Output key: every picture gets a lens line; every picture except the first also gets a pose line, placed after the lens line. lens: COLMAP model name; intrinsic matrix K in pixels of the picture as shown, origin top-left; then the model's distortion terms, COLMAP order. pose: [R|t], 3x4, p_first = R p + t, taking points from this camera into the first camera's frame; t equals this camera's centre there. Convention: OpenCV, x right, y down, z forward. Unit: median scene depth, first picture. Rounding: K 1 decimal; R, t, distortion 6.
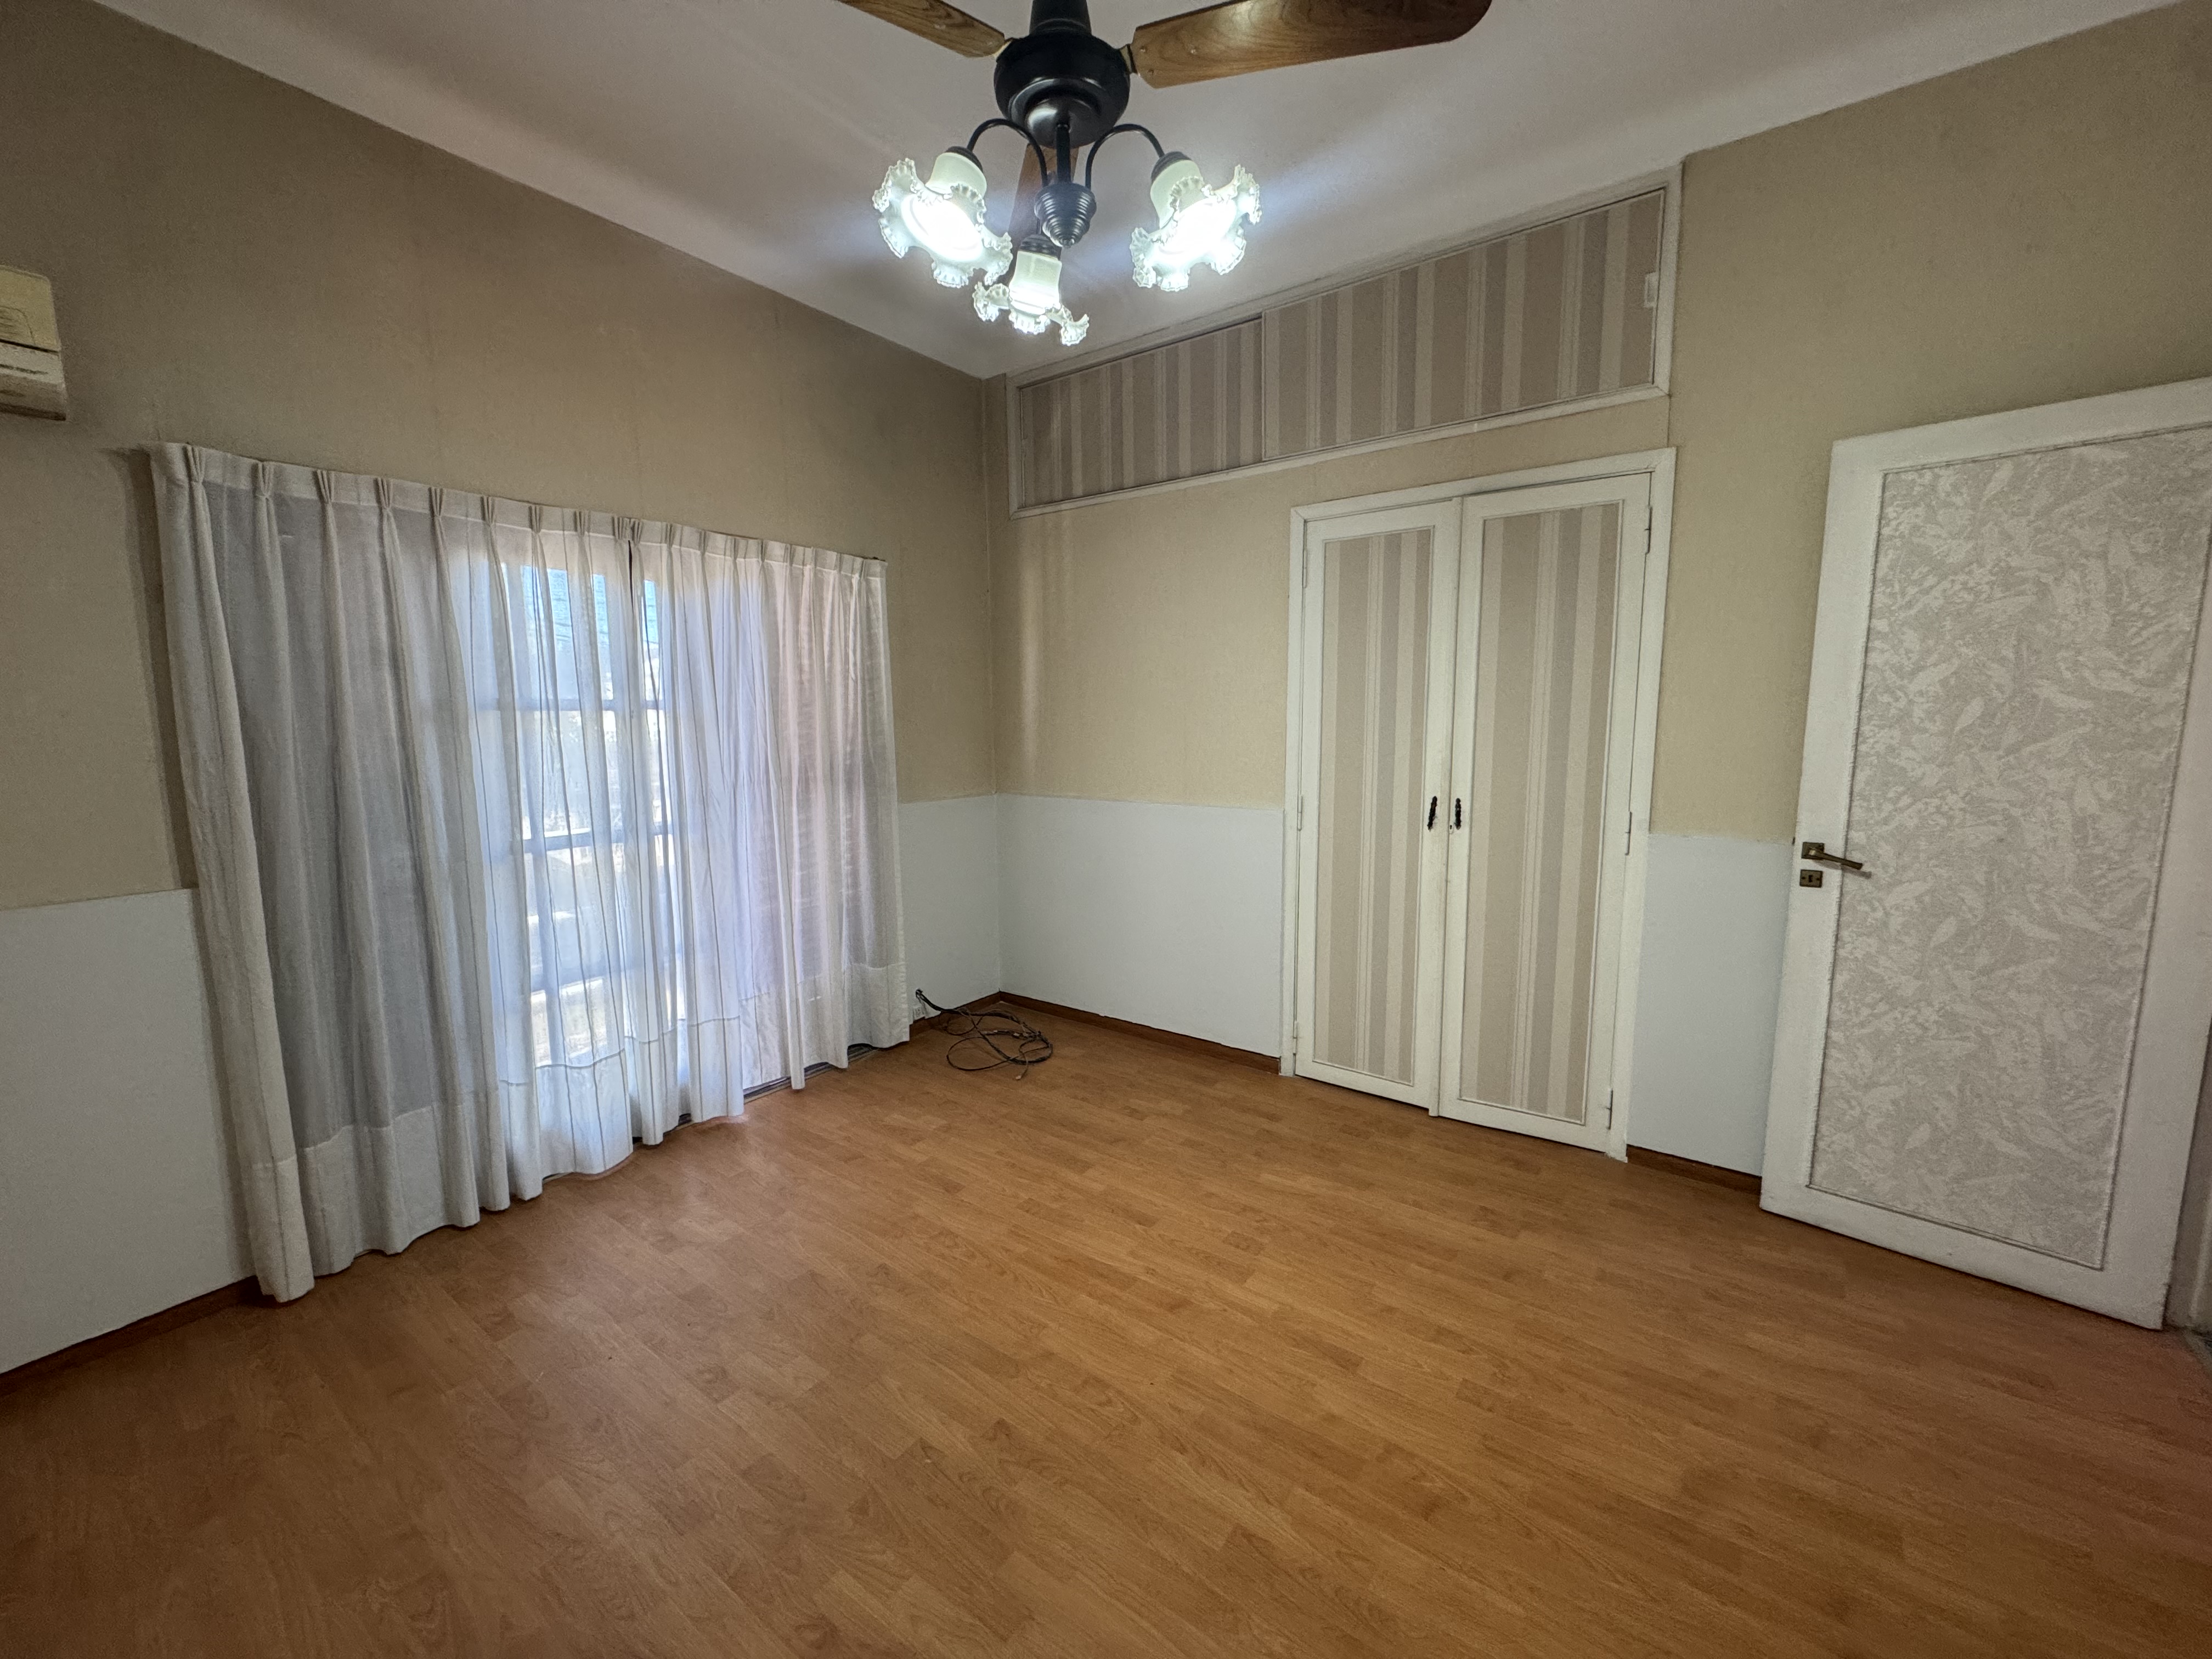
lens RADIAL K [[878.9, 0, 1105.0], [0, 878.9, 830.0], [0, 0, 1]] dist [-0.004635, 0.000226]
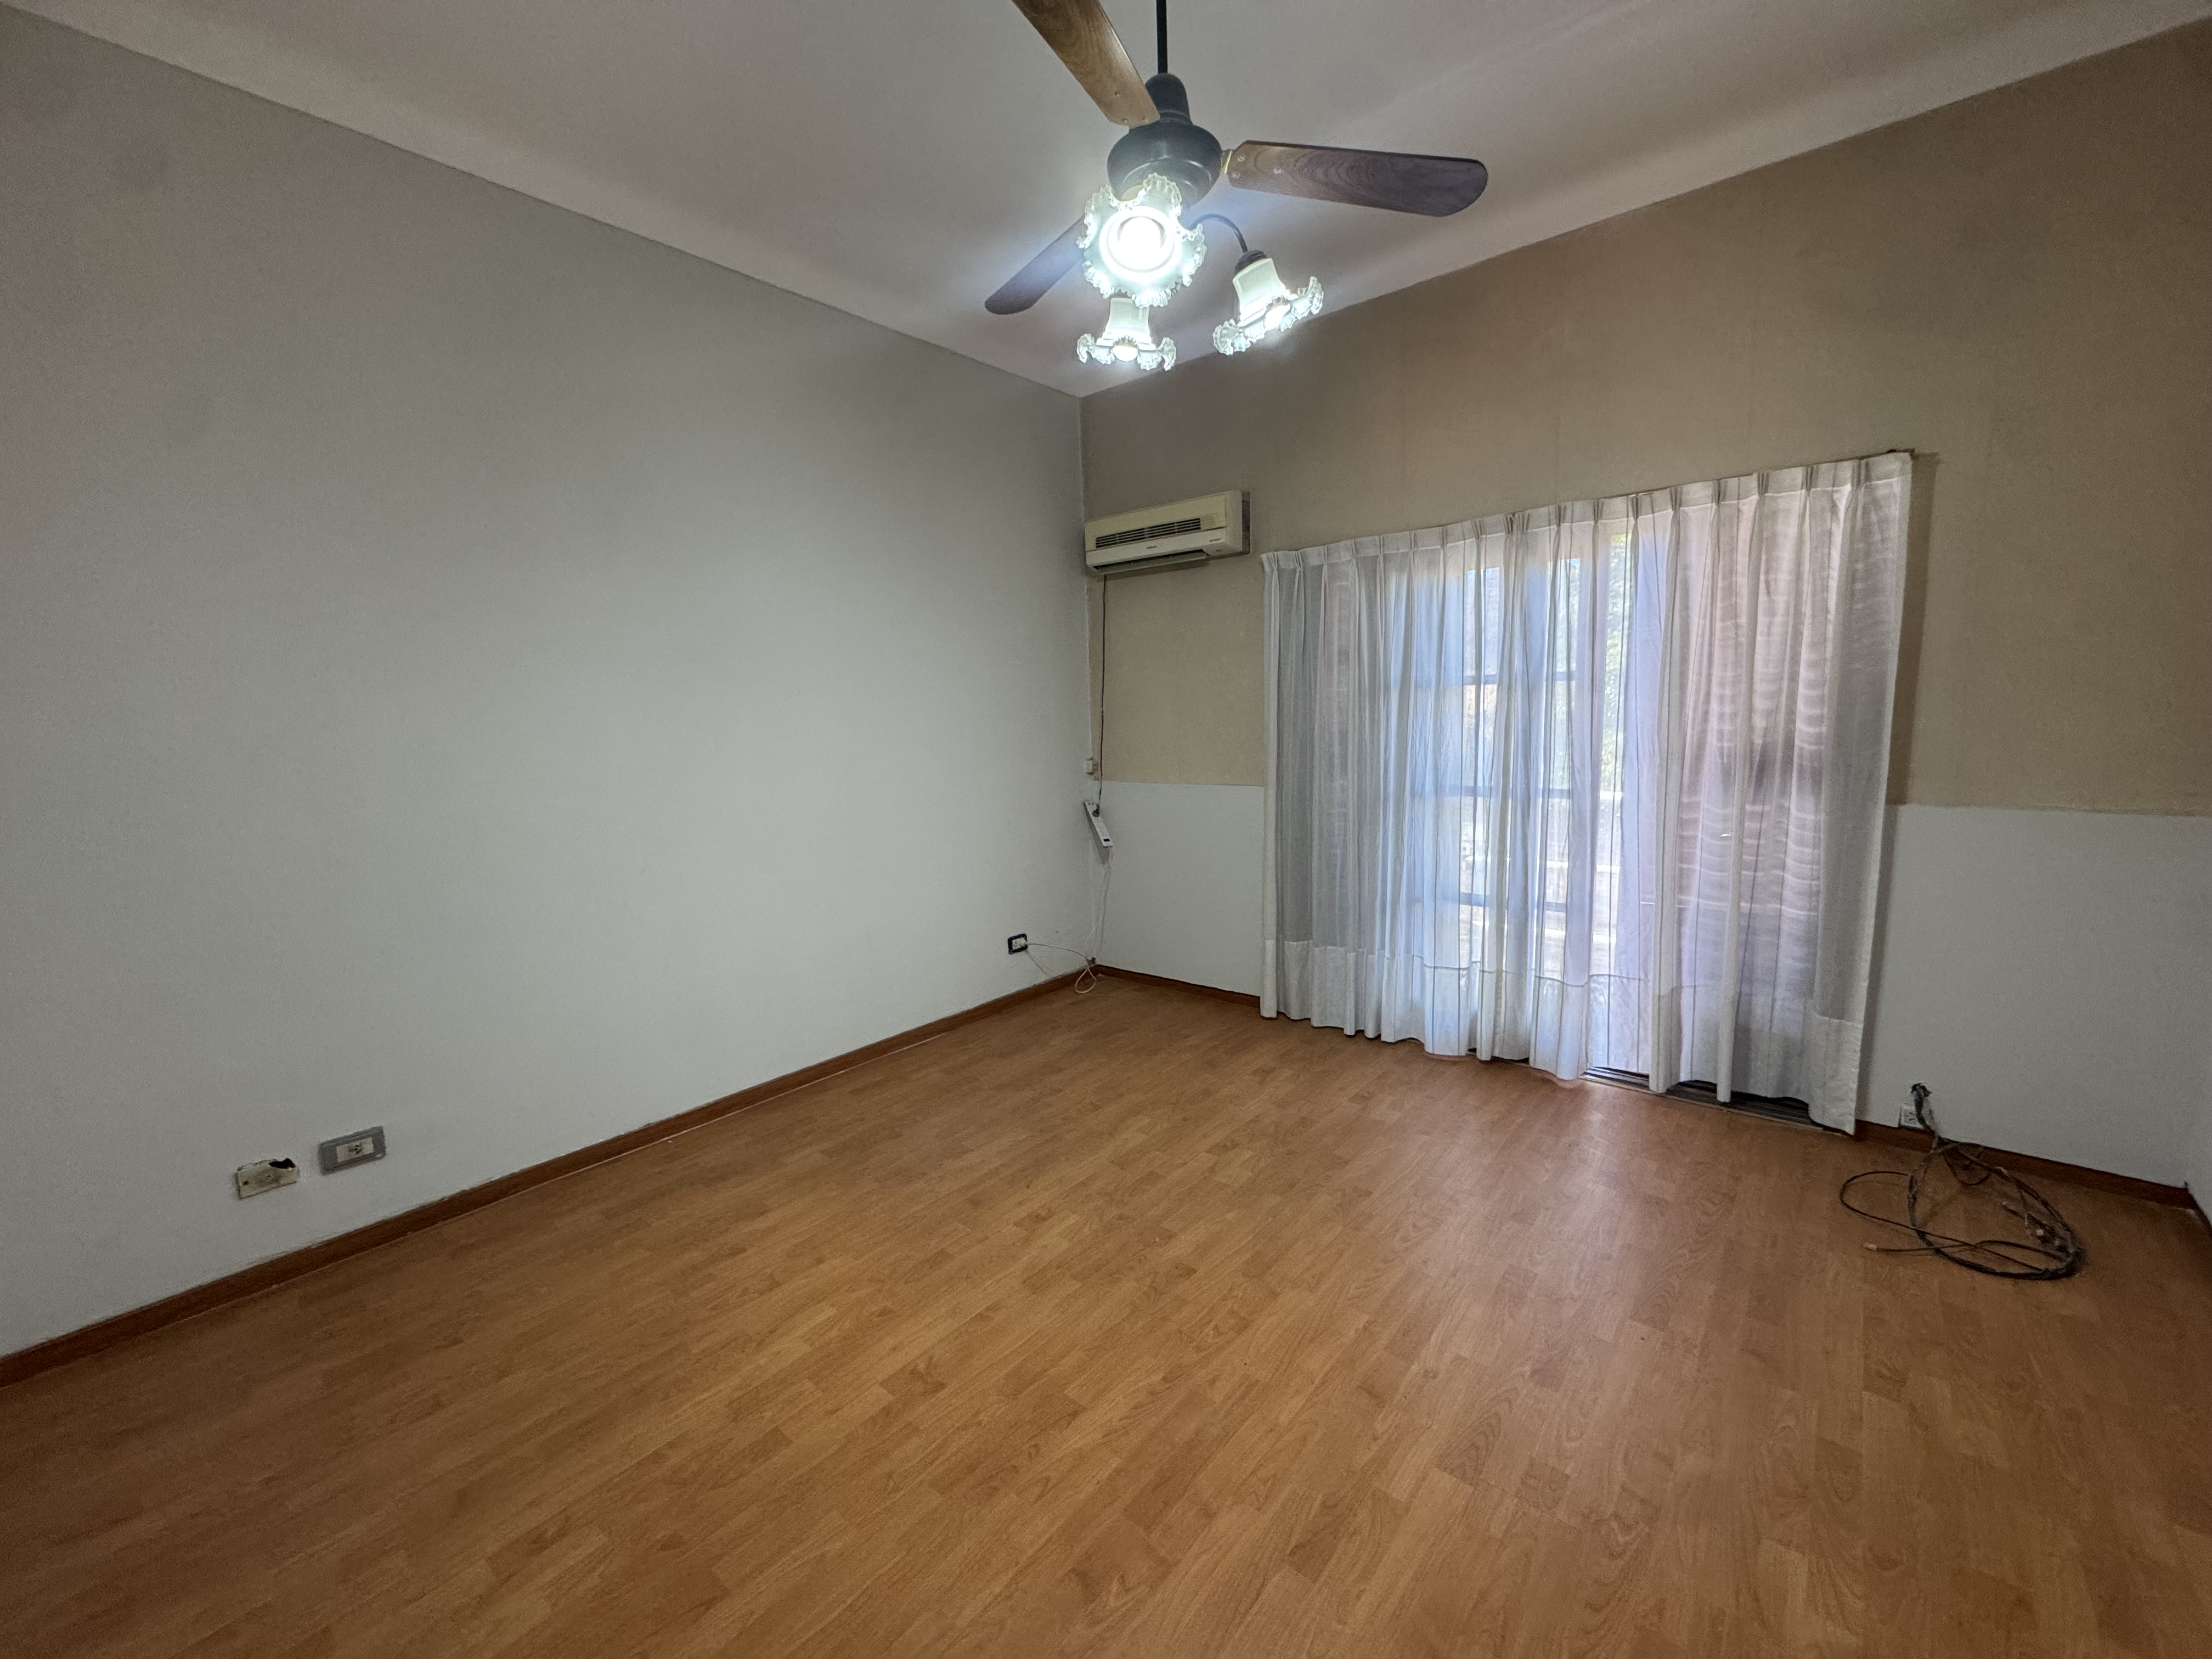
lens RADIAL K [[878.9, 0, 1105.0], [0, 878.9, 830.0], [0, 0, 1]] dist [-0.004635, 0.000226]
pose [[-0.069267, 0.148163, -0.986534, 0.687109], [-0.098000, 0.983116, 0.154531, -0.077755], [0.992773, 0.107385, -0.053577, 0.589993]]
